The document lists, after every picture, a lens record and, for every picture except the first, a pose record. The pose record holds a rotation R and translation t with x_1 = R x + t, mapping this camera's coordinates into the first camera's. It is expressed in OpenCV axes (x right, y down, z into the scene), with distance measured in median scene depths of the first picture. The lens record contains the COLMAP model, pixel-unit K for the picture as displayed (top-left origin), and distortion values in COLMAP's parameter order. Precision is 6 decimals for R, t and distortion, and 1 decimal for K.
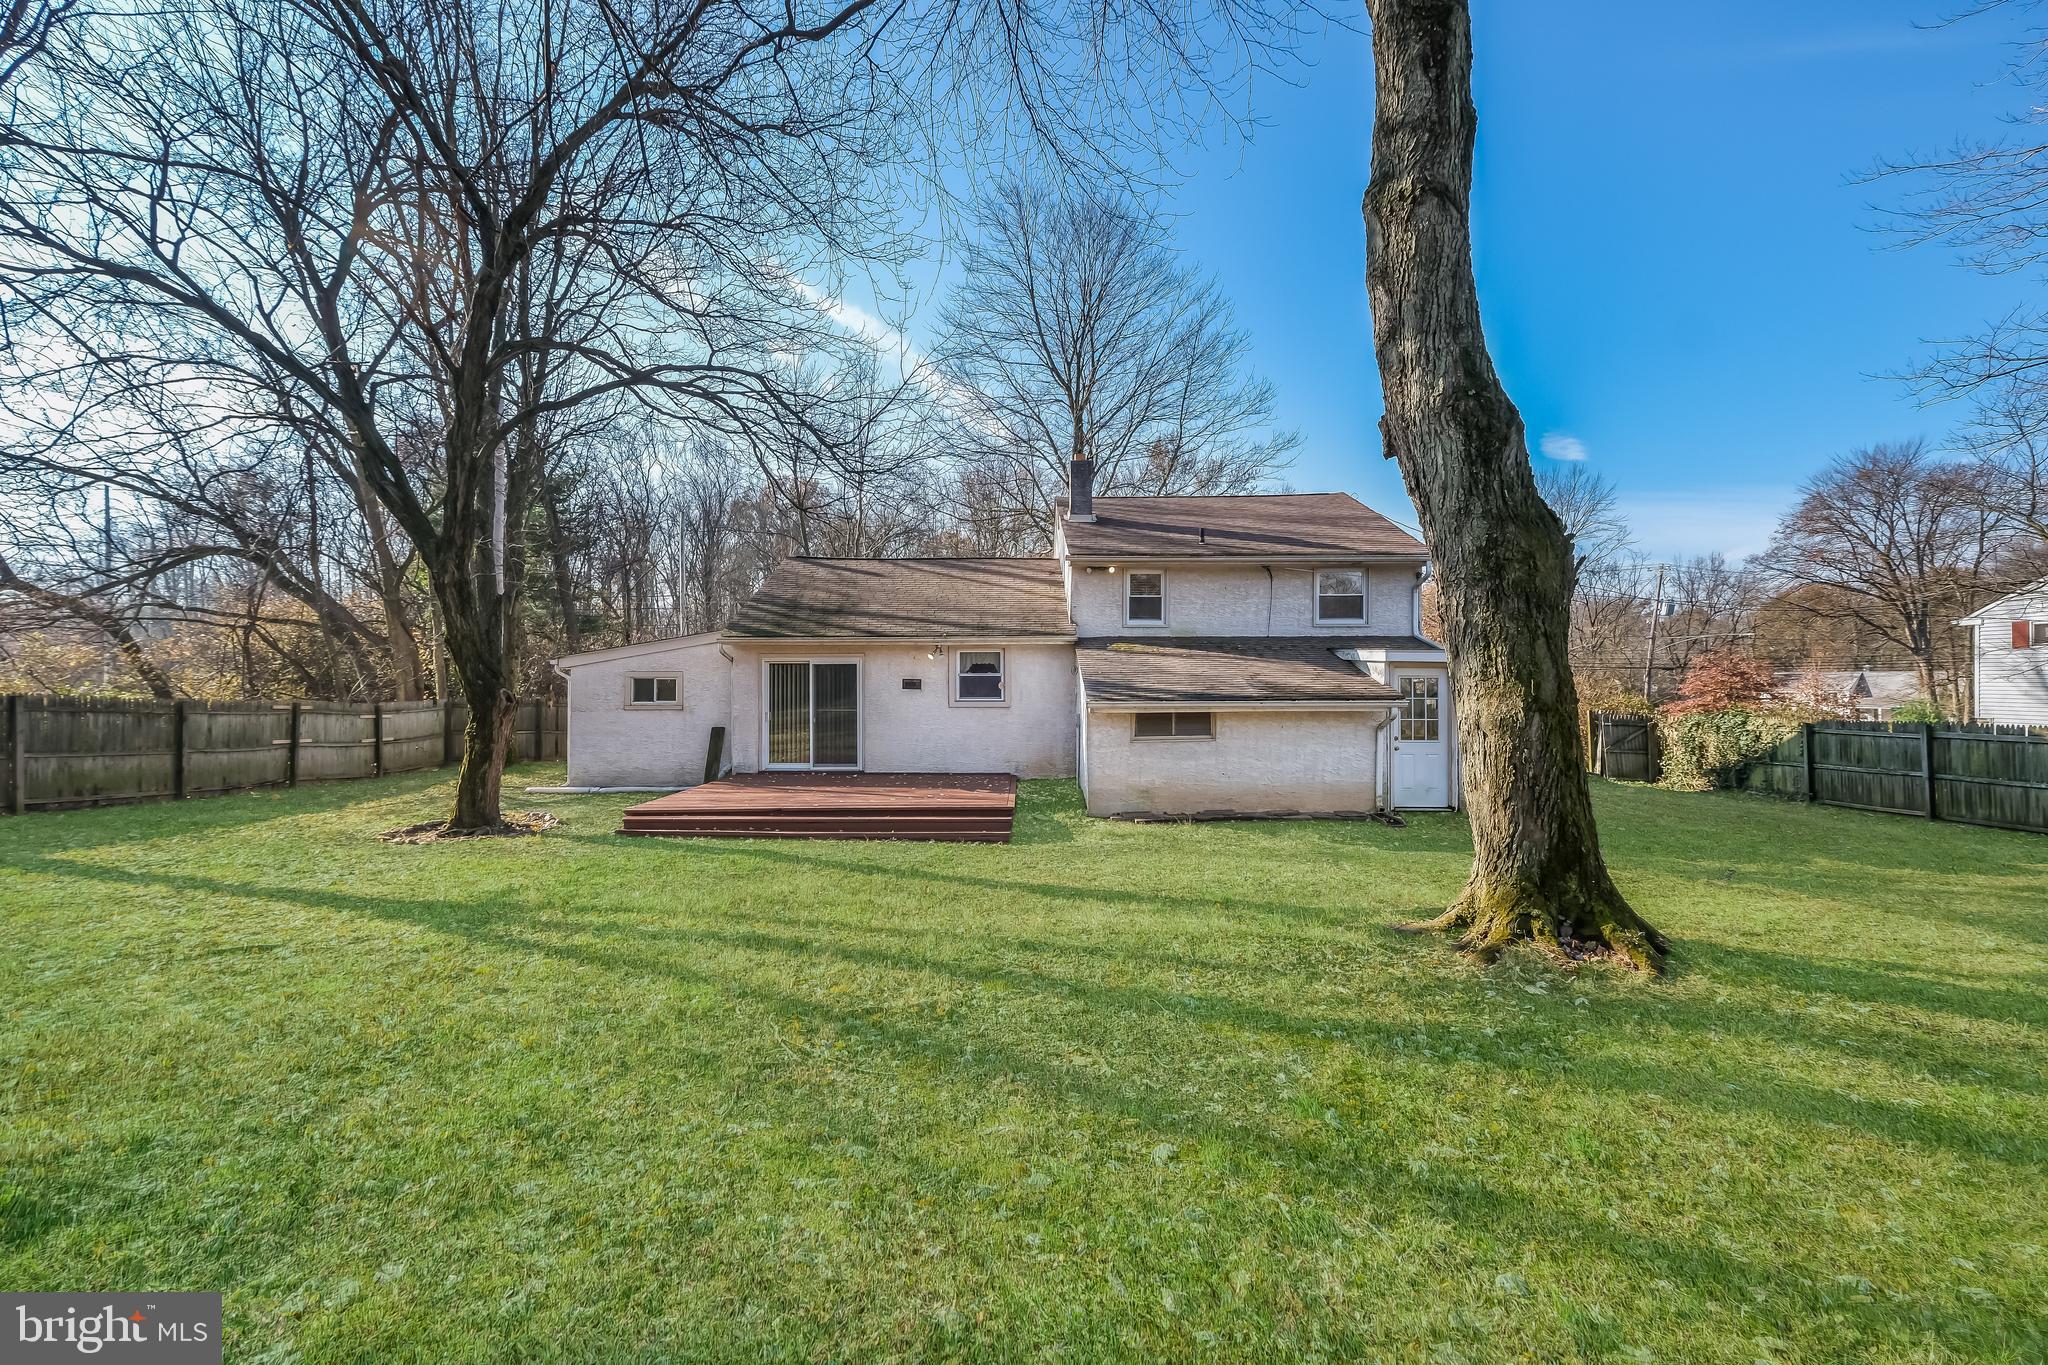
lens RADIAL K [[912.8, 0, 1011.8], [0, 912.8, 686.2], [0, 0, 1]] dist [0.000477, -0.000380]
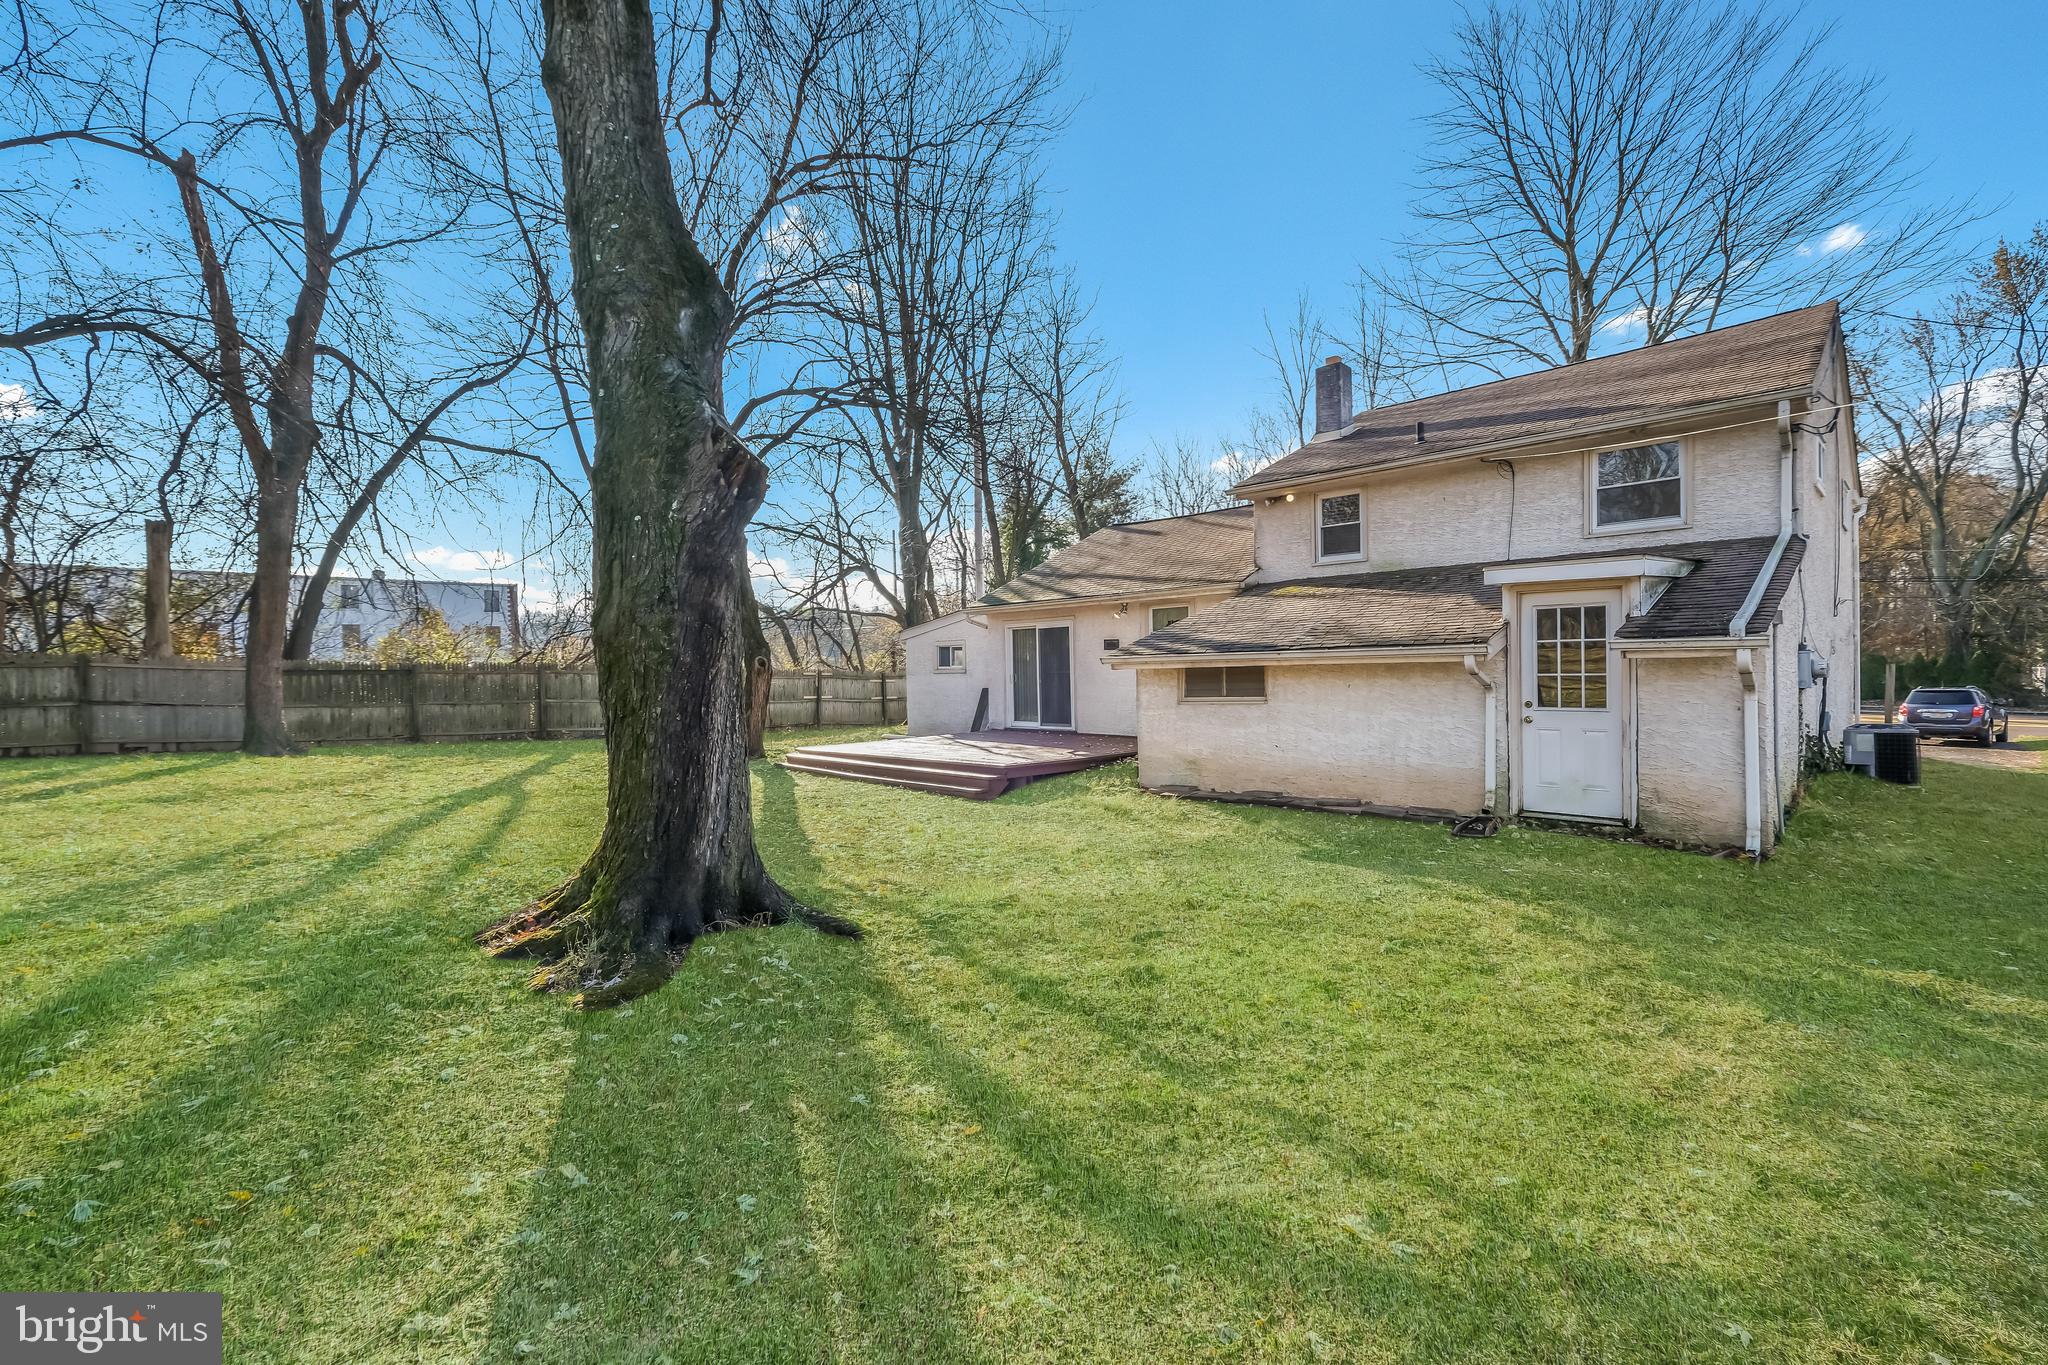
lens RADIAL K [[912.8, 0, 1011.8], [0, 912.8, 686.2], [0, 0, 1]] dist [0.000477, -0.000380]
pose [[0.695249, 0.003579, -0.718760, 0.518718], [0.014897, 0.999701, 0.019387, 0.021934], [0.718614, -0.024186, 0.694988, 0.243087]]
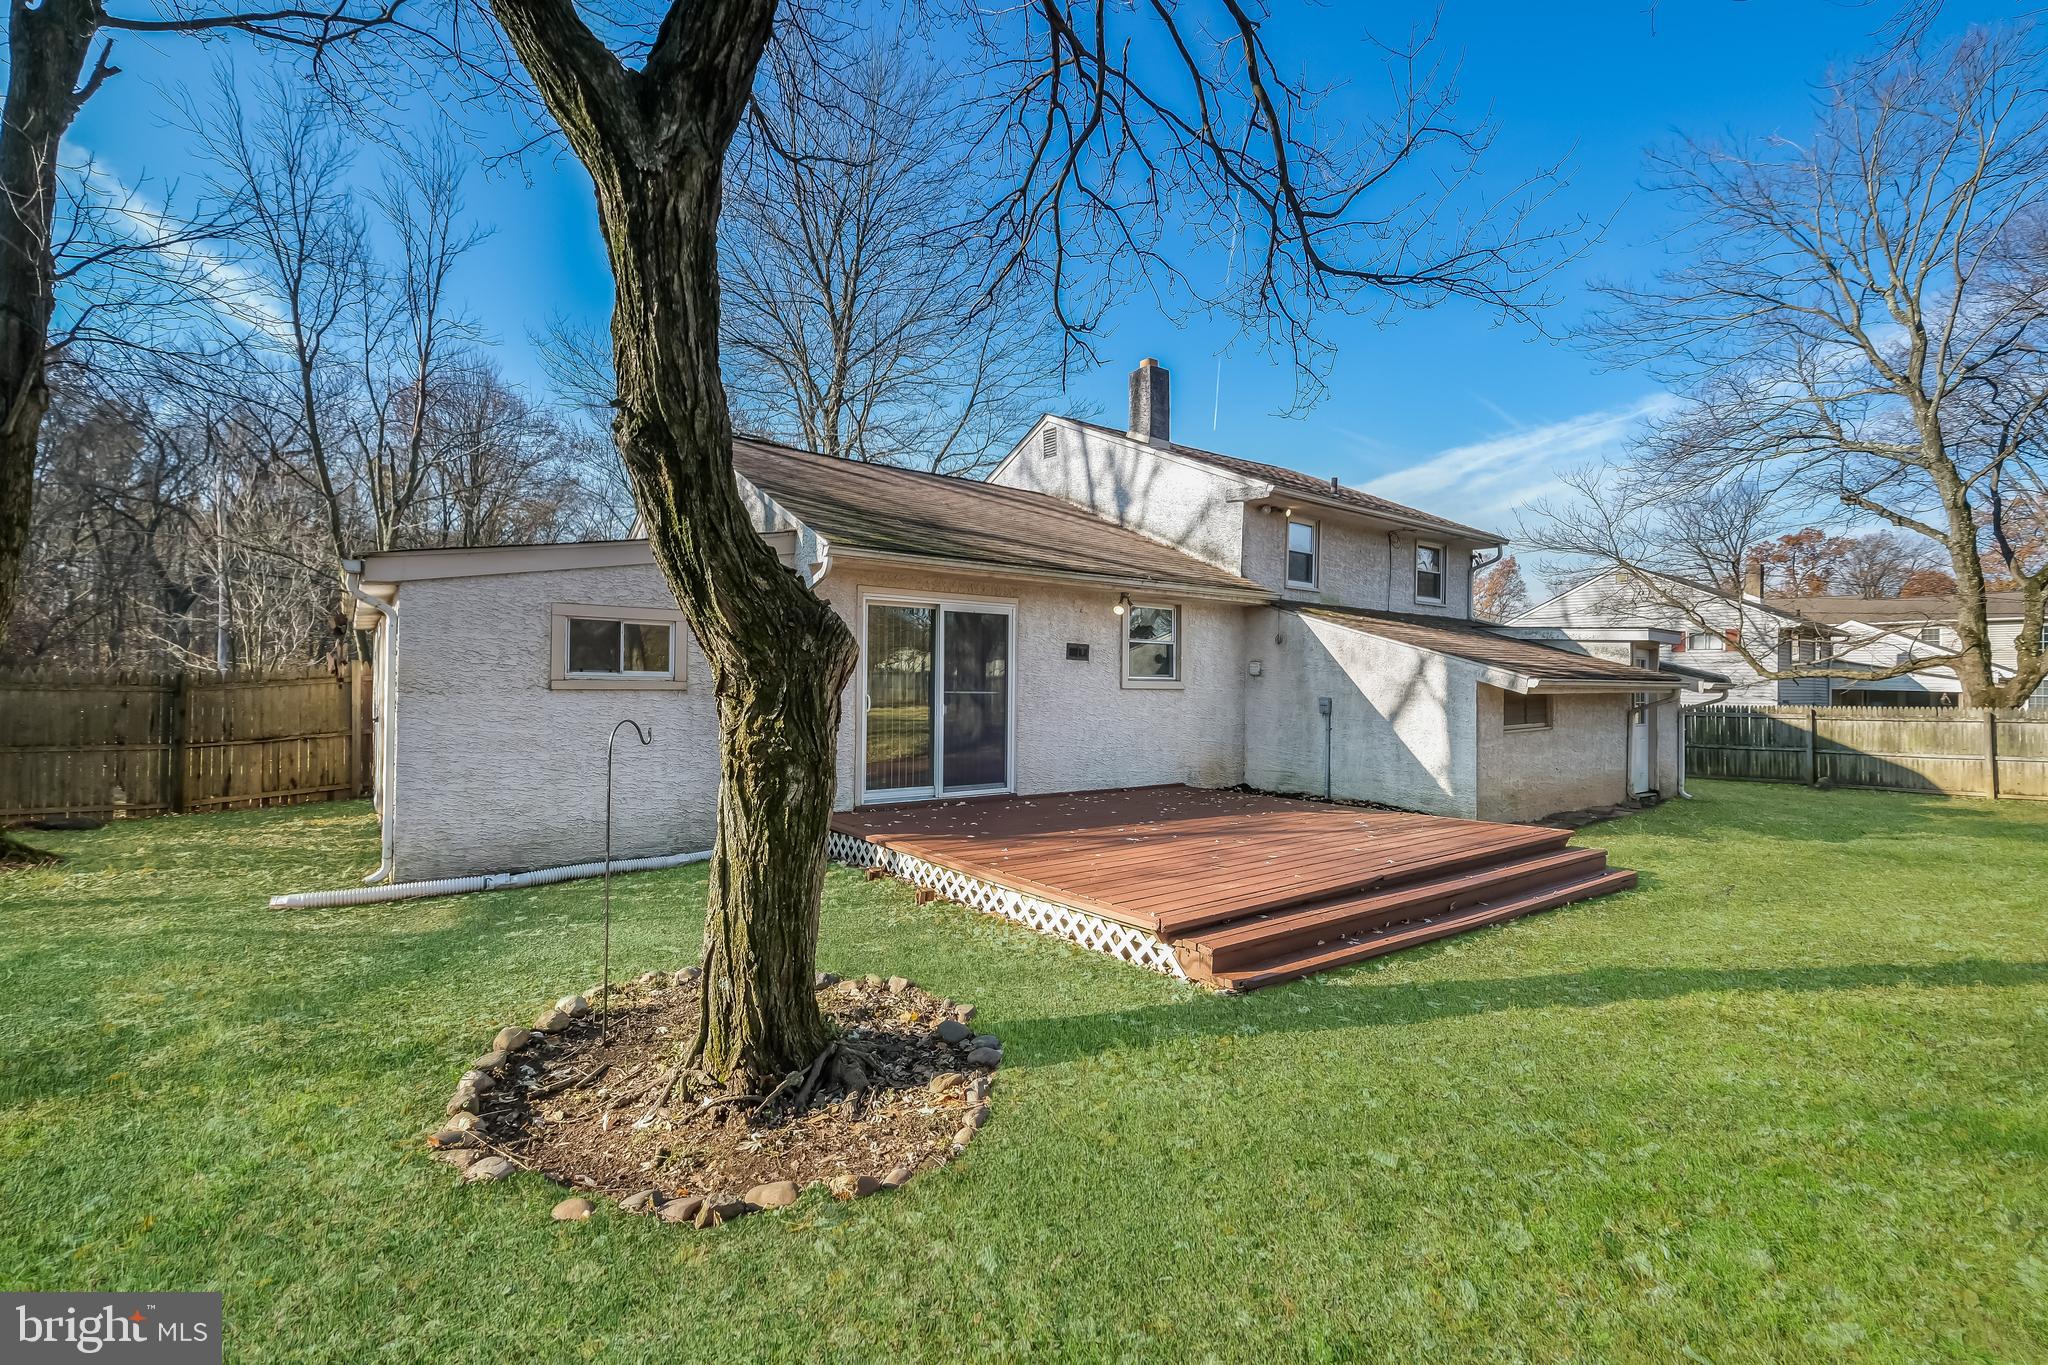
lens RADIAL K [[872.0, 0, 1029.4], [0, 872.0, 689.5], [0, 0, 1]] dist [0.011888, -0.000041]
pose [[0.787482, 0.005304, 0.616315, -0.511288], [-0.016766, 0.999777, 0.012817, 0.016798], [-0.616110, -0.020426, 0.787396, 0.542233]]
